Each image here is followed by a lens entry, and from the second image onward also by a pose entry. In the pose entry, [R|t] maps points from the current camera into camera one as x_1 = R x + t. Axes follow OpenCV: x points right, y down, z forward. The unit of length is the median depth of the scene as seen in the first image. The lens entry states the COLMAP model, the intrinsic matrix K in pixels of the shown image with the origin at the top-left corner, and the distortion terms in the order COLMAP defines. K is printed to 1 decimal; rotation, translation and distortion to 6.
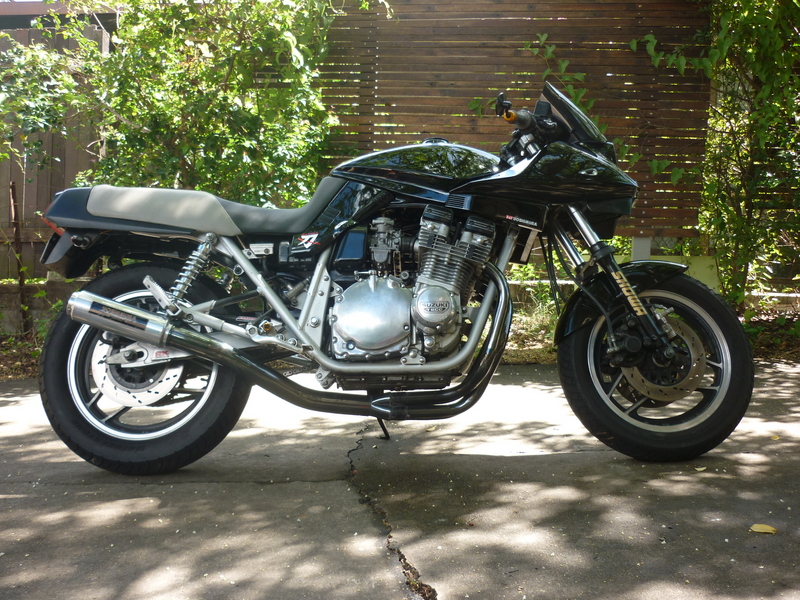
lens RADIAL K [[764.8, 0, 400.0], [0, 764.8, 300.0], [0, 0, 1]] dist [-0.002438, -0.004874]
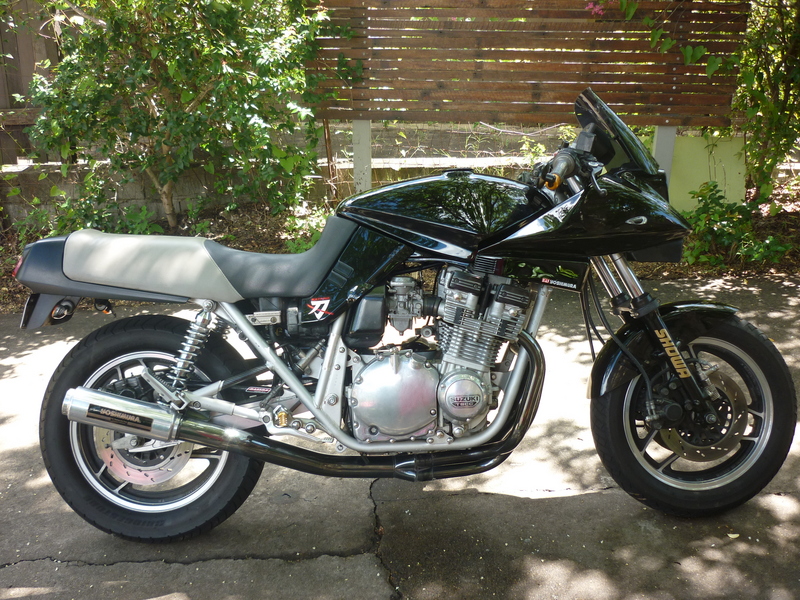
lens RADIAL K [[774.2, 0, 400.0], [0, 774.2, 300.0], [0, 0, 1]] dist [-0.008012, -0.014506]
pose [[0.999501, -0.030406, 0.008572, -0.033458], [0.026542, 0.955412, 0.294082, -0.351355], [-0.017132, -0.293708, 0.955742, 0.137667]]
